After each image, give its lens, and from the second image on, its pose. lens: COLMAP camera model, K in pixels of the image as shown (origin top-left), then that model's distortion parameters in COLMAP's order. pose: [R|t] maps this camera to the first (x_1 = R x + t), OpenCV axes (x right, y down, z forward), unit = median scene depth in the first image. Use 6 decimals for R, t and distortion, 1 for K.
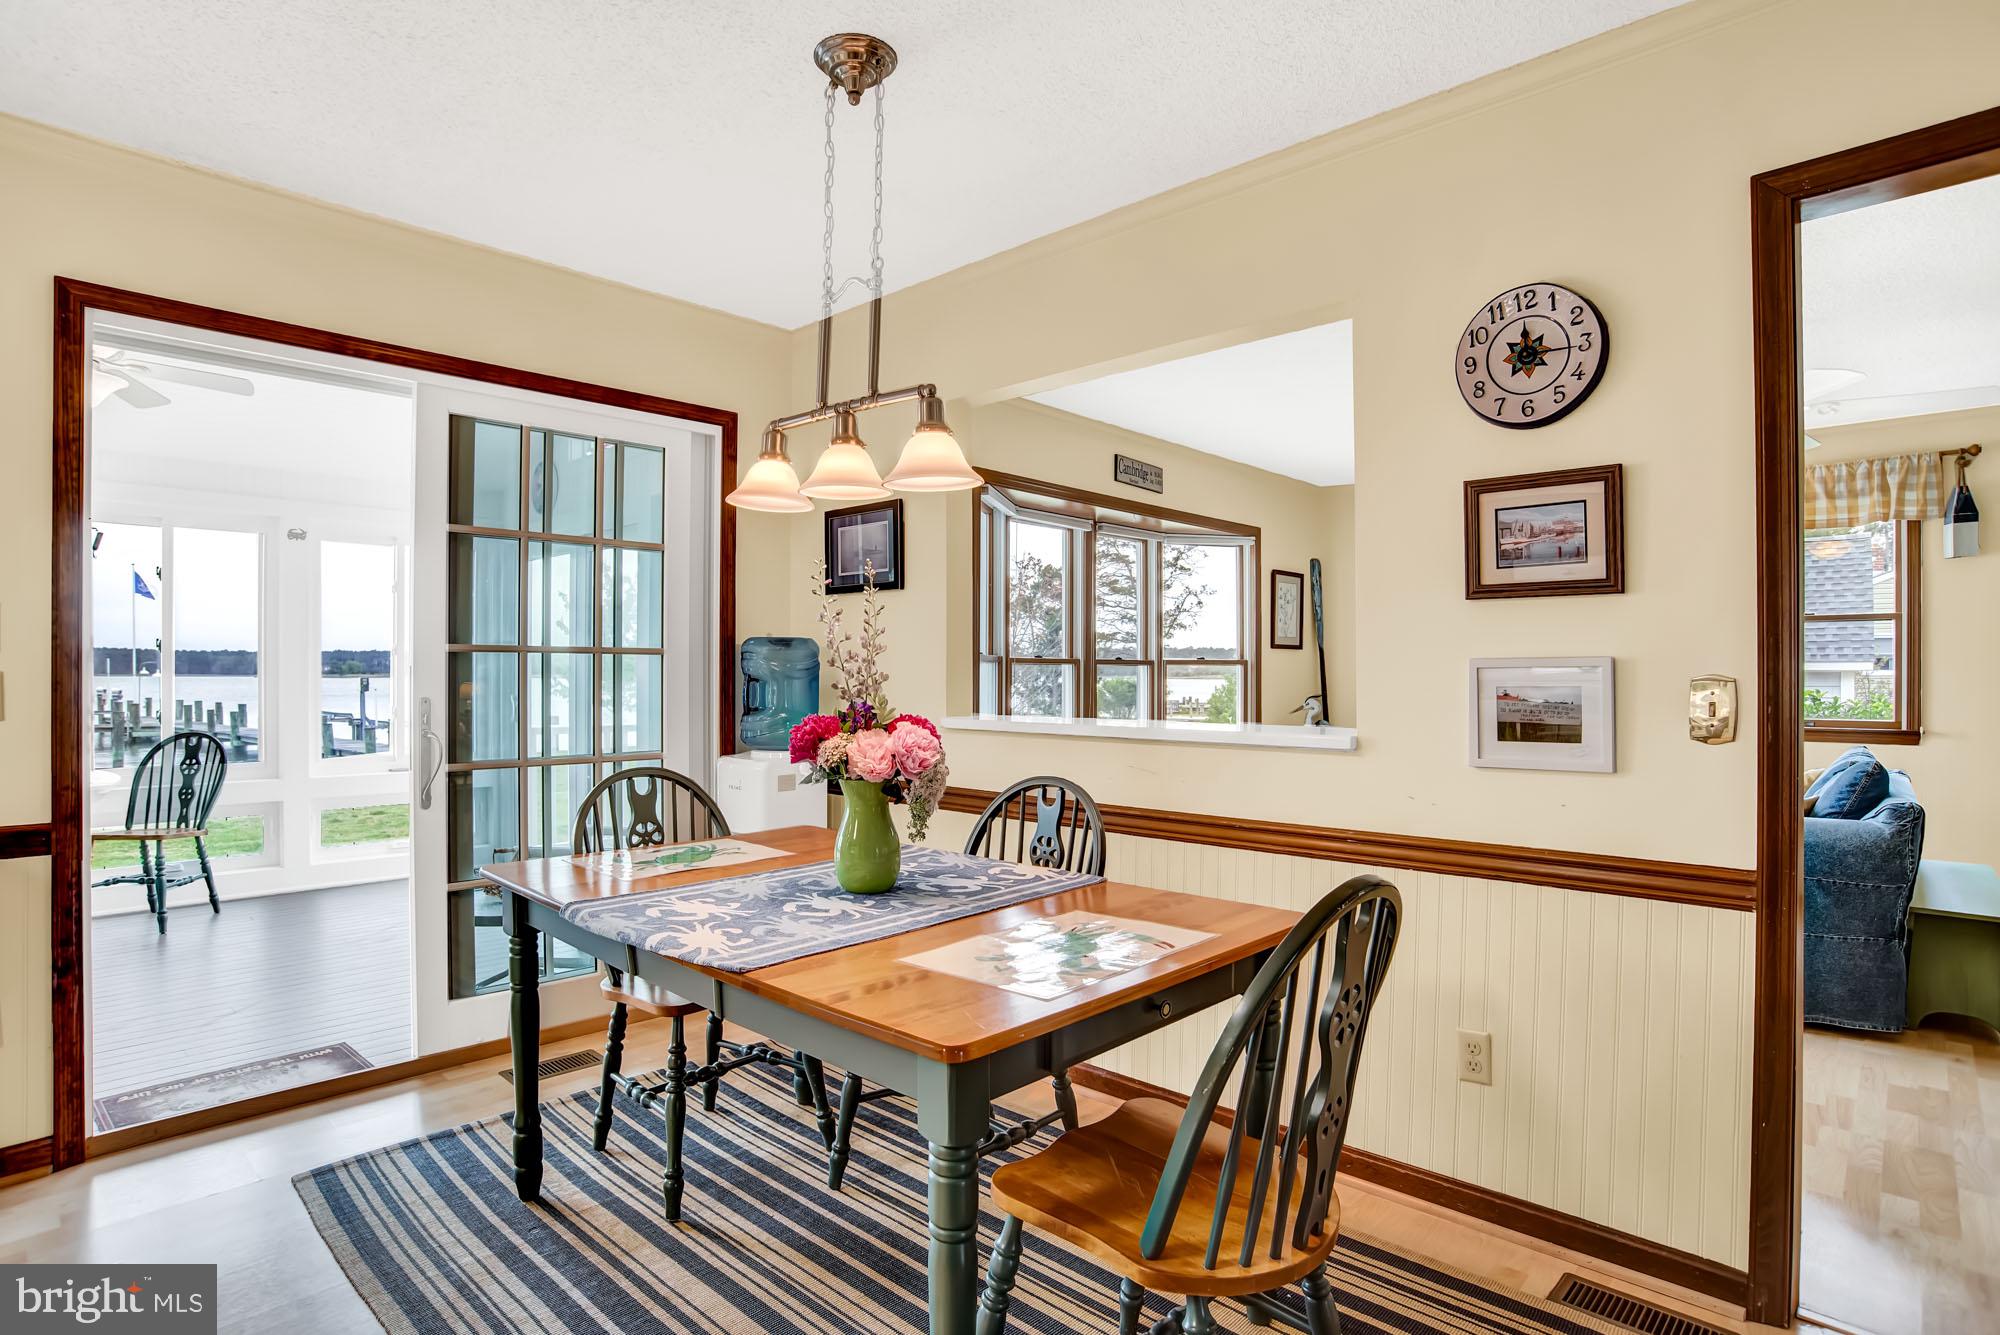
lens RADIAL K [[1034.9, 0, 972.4], [0, 1034.9, 673.6], [0, 0, 1]] dist [-0.101543, 0.040307]
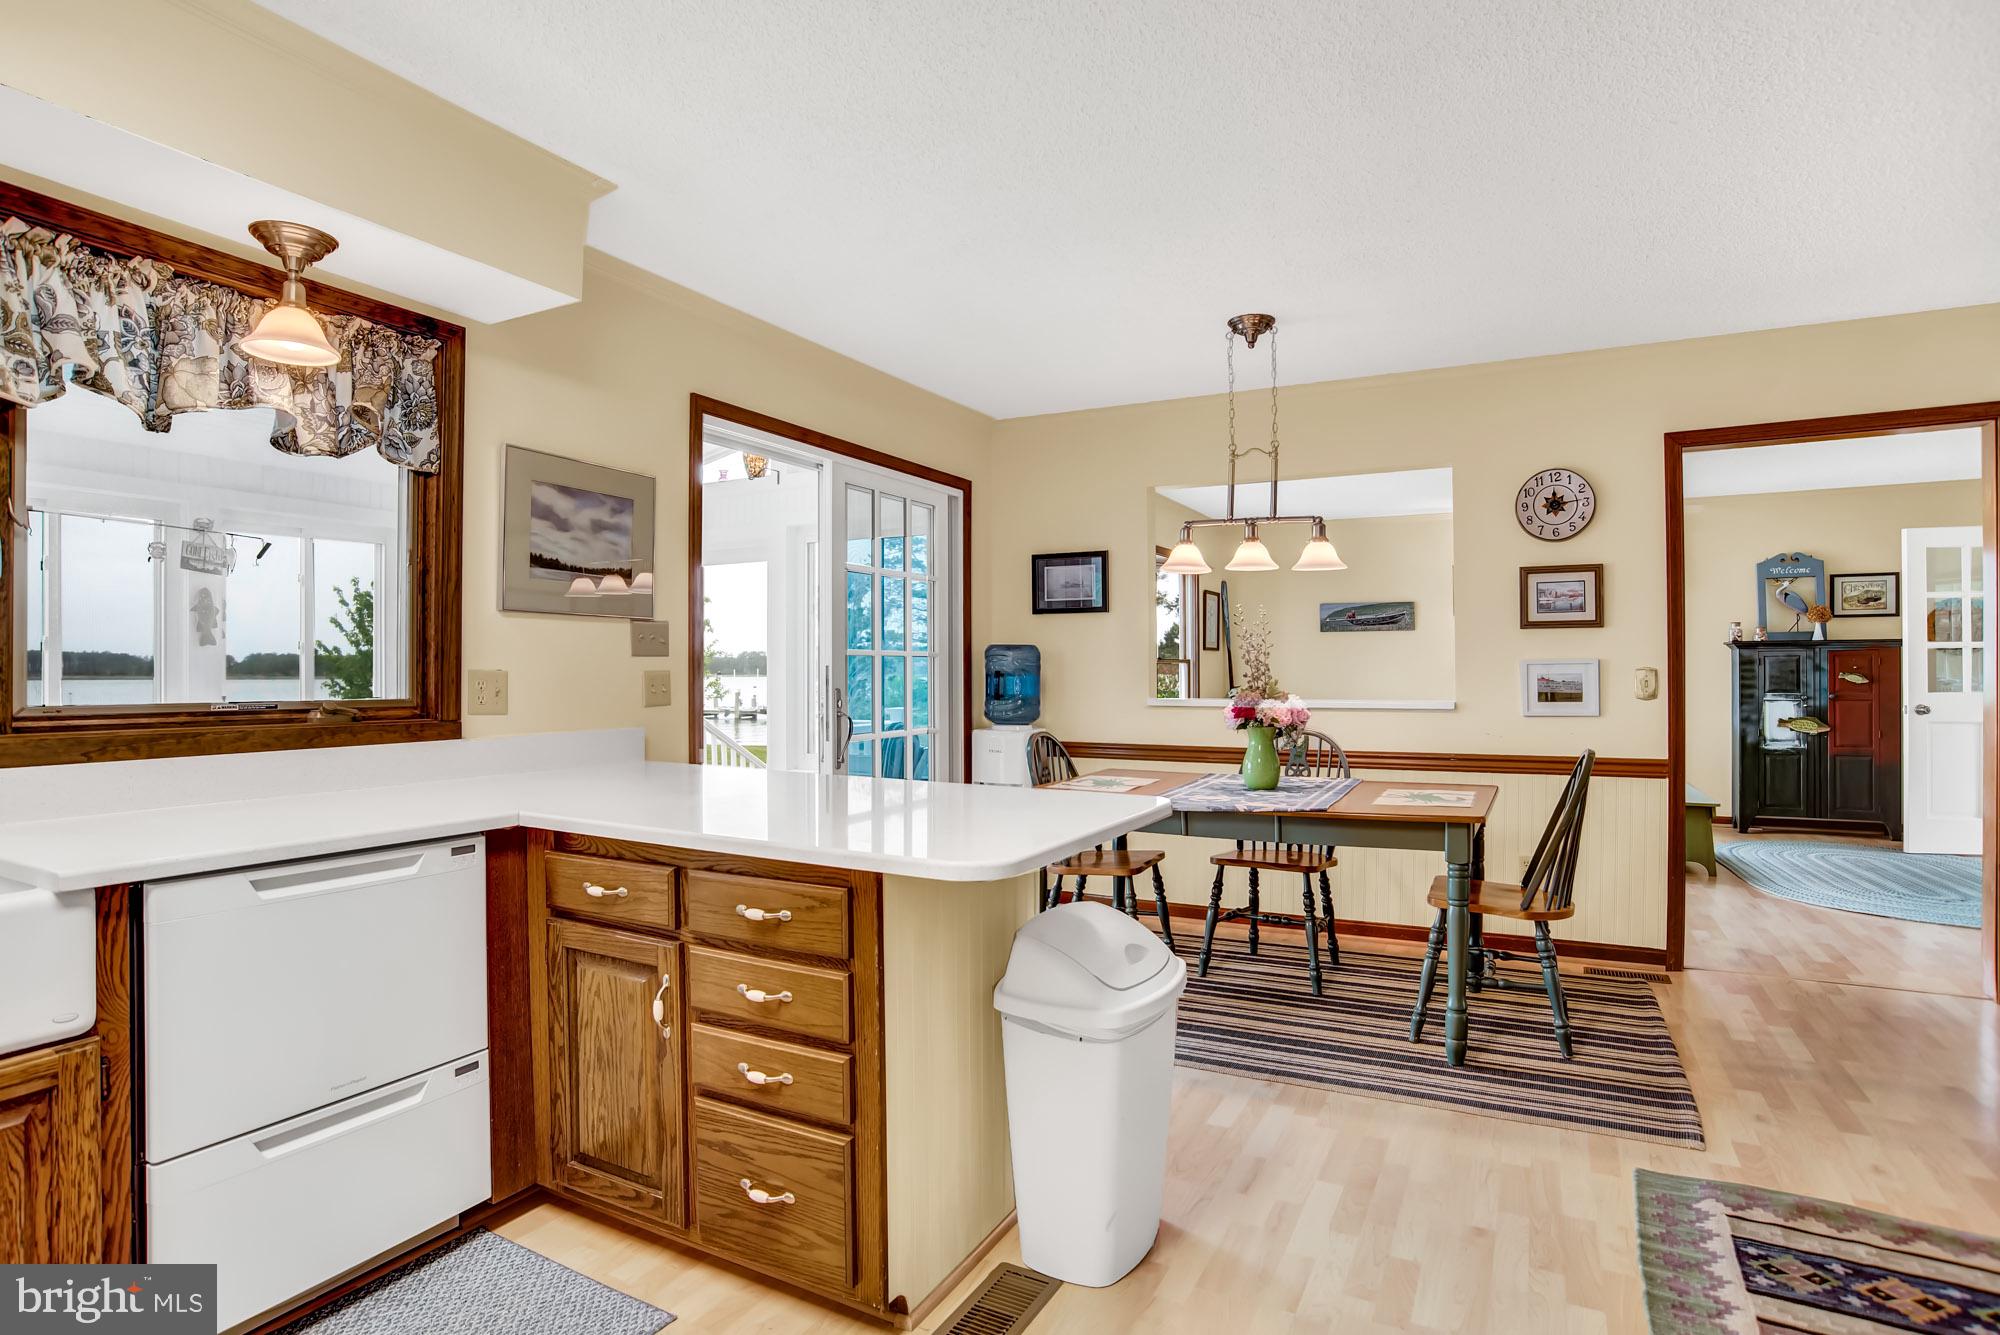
lens RADIAL K [[1025.2, 0, 982.2], [0, 1025.2, 670.0], [0, 0, 1]] dist [-0.101653, 0.041091]
pose [[0.968141, -0.004736, 0.250361, -0.861623], [0.005311, 0.999985, -0.001622, 0.002140], [-0.250349, 0.002900, 0.968151, -0.509885]]
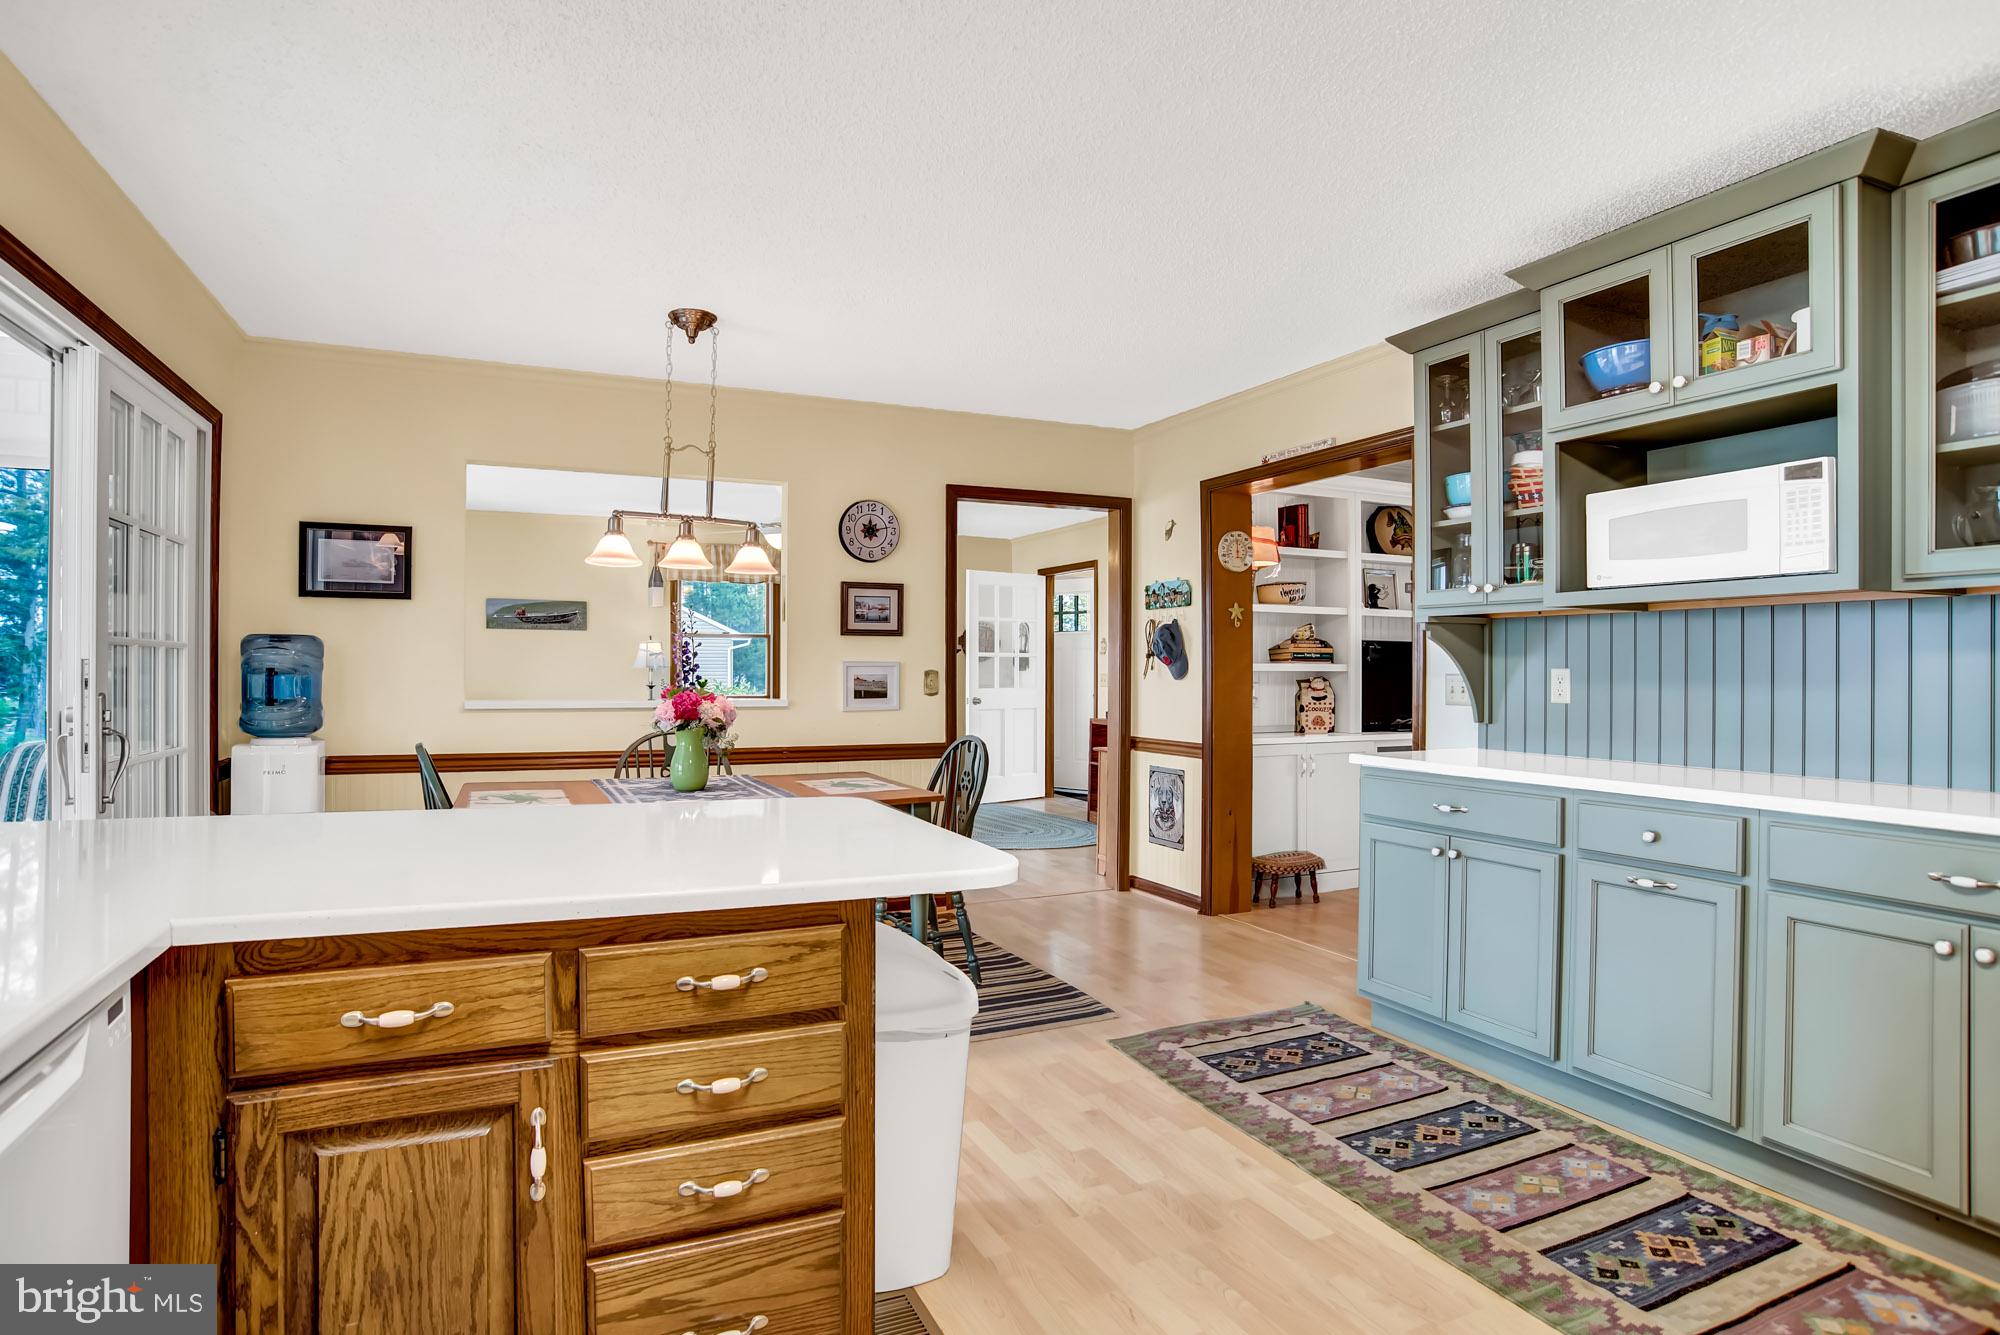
lens RADIAL K [[1034.9, 0, 972.4], [0, 1034.9, 673.6], [0, 0, 1]] dist [-0.101543, 0.040307]
pose [[0.383880, -0.003212, 0.923378, -1.308942], [-0.002003, 0.999989, 0.004312, -0.000103], [-0.923381, -0.003505, 0.383869, -0.112203]]
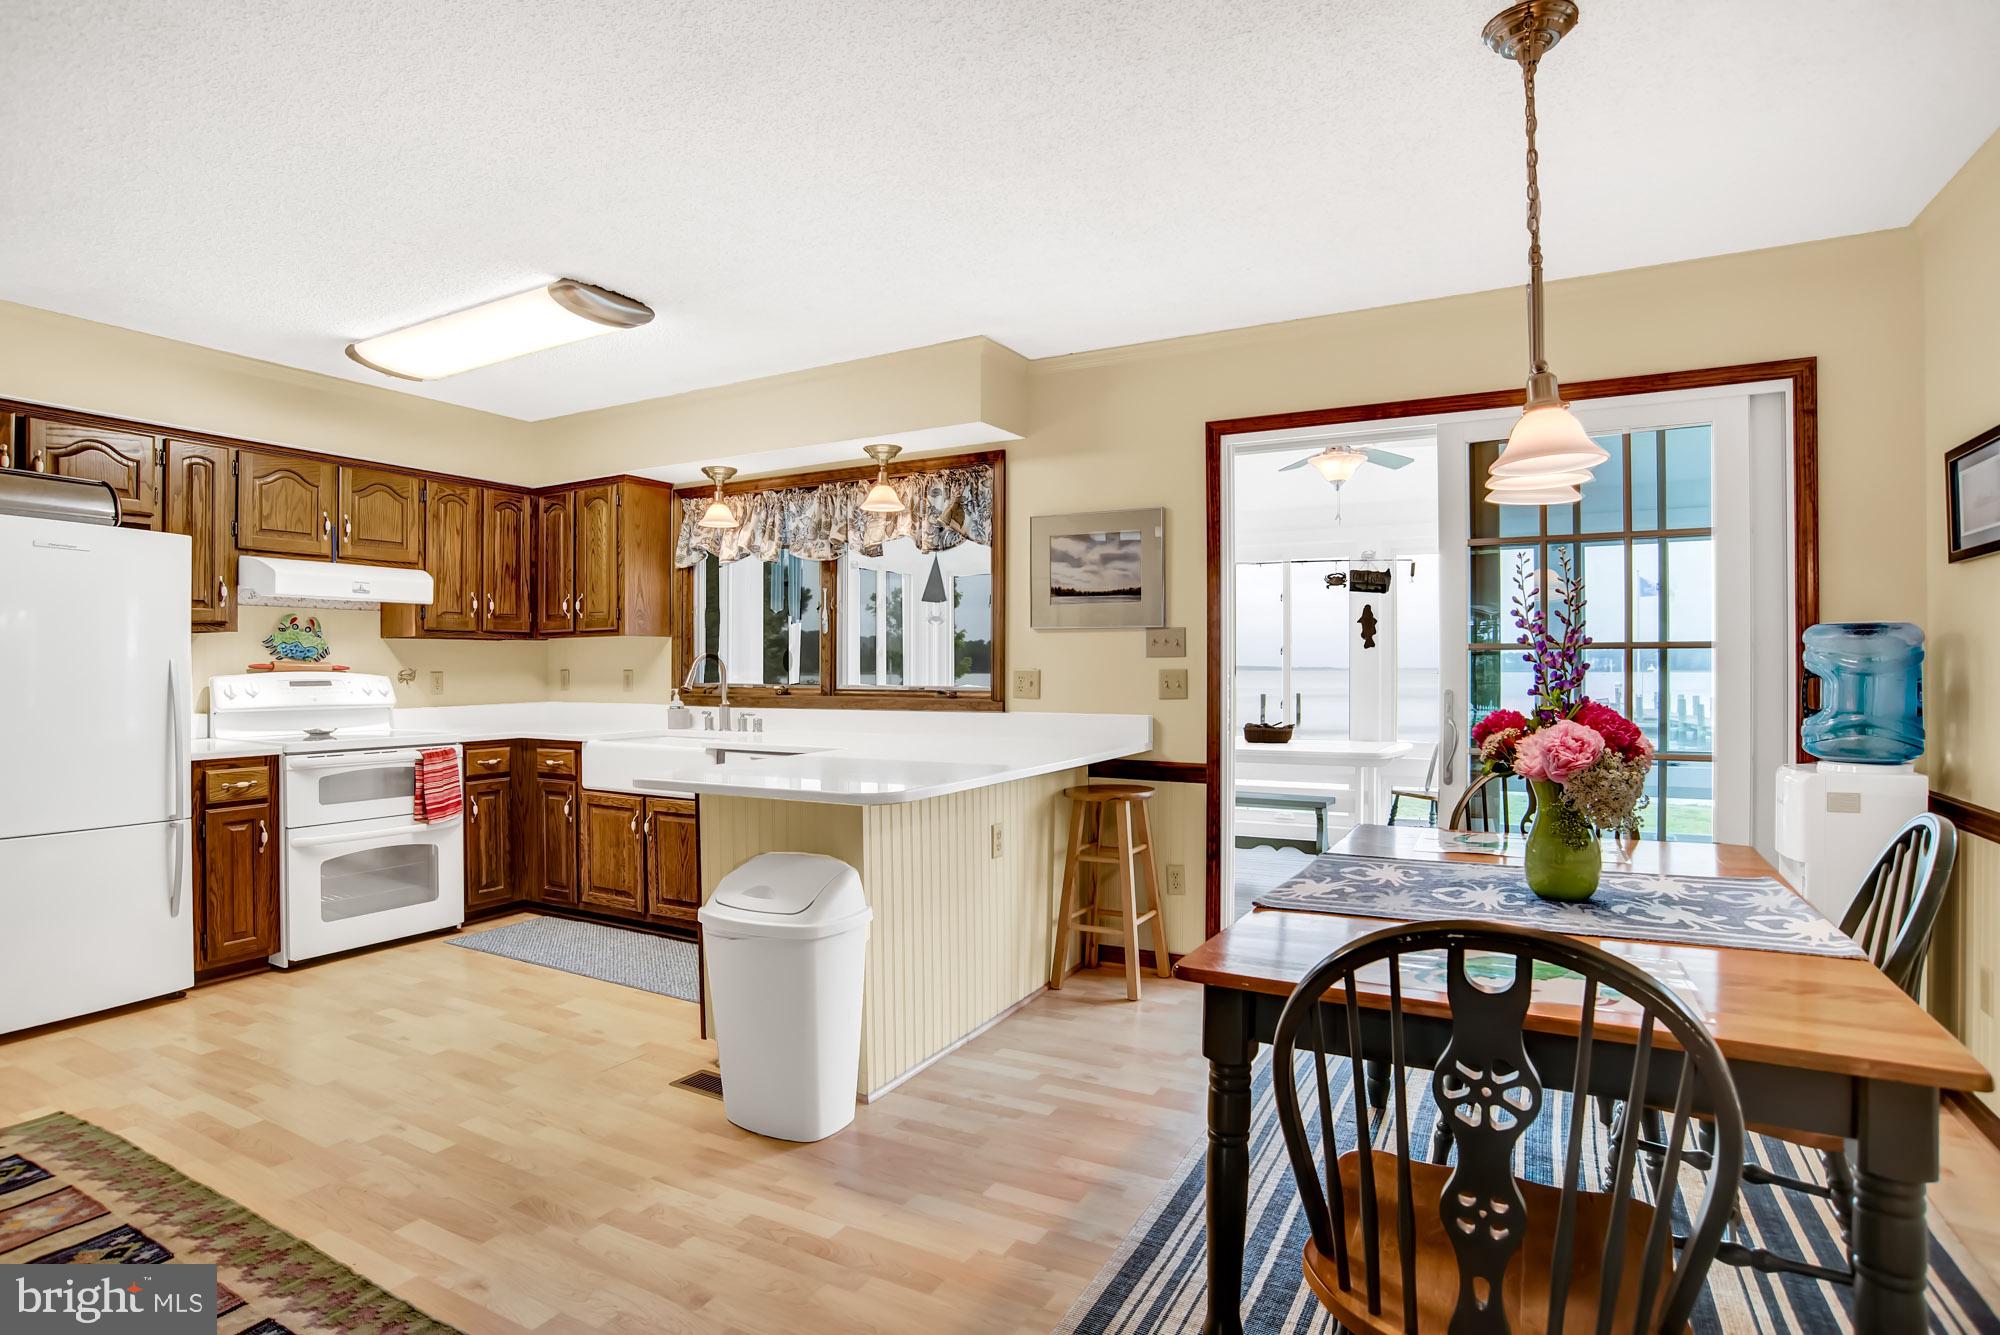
lens RADIAL K [[1017.9, 0, 1008.0], [0, 1017.9, 671.8], [0, 0, 1]] dist [-0.091321, 0.041793]
pose [[0.271353, -0.001072, -0.962479, 0.552291], [0.003082, 0.999995, -0.000245, 0.003143], [0.962475, -0.002900, 0.271355, 0.223443]]
